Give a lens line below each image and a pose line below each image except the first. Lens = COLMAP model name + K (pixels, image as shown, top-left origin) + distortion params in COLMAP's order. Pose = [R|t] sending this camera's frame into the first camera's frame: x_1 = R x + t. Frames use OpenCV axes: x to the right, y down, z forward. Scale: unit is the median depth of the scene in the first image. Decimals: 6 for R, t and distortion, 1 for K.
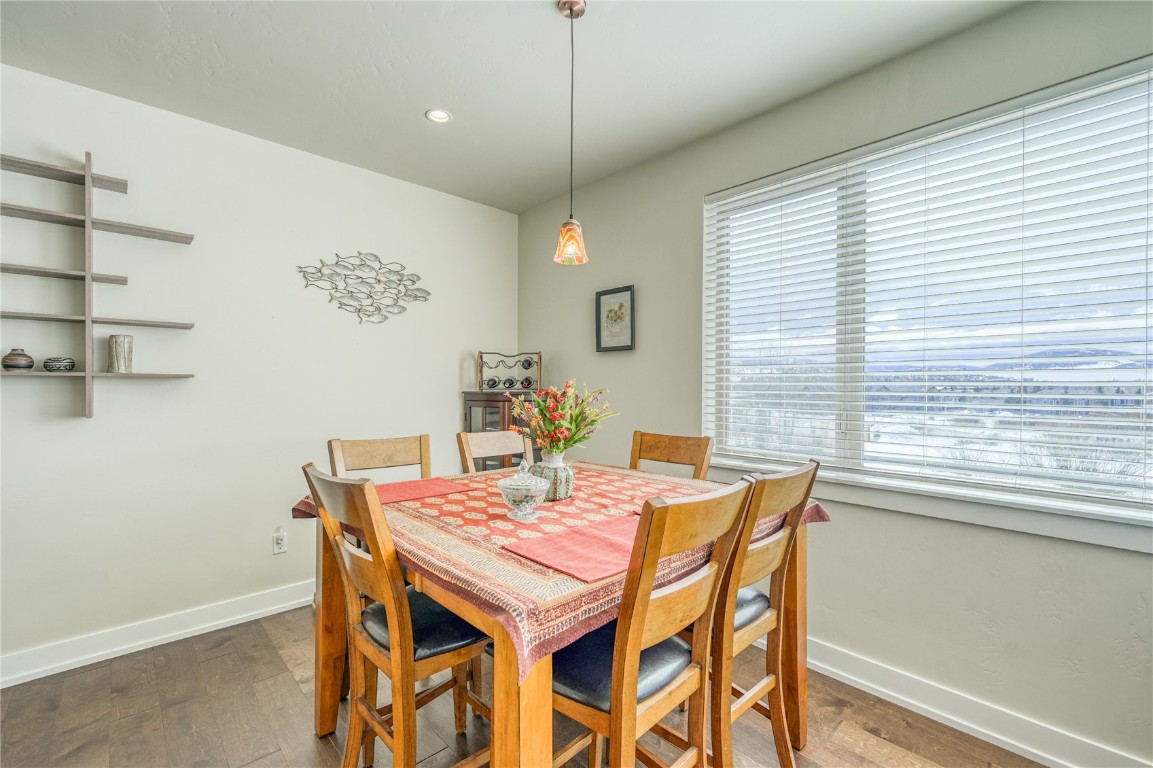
lens RADIAL K [[498.6, 0, 578.1], [0, 498.6, 384.9], [0, 0, 1]] dist [0.004750, 0.001146]
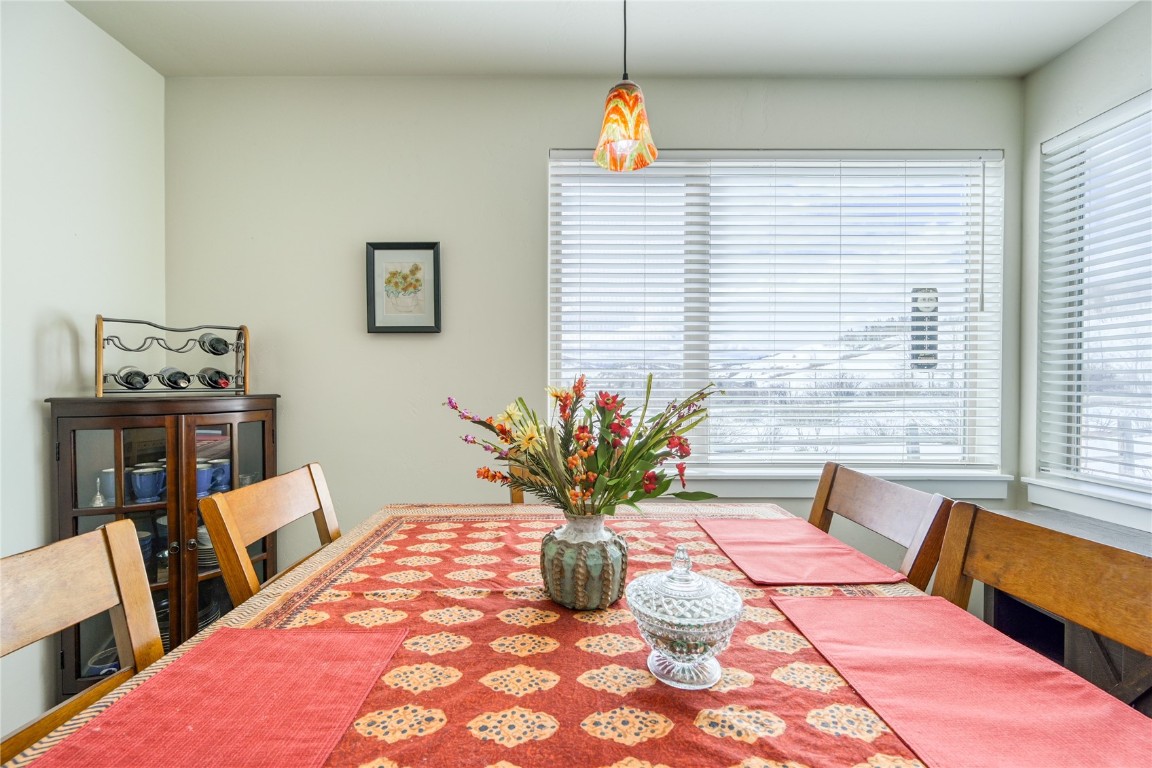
lens RADIAL K [[460.3, 0, 571.2], [0, 460.3, 387.6], [0, 0, 1]] dist [0.001503, 0.000181]
pose [[0.679732, -0.015655, 0.733294, -0.235423], [0.006234, 0.999859, 0.015567, -0.000306], [-0.733434, -0.006010, 0.679734, 0.384355]]
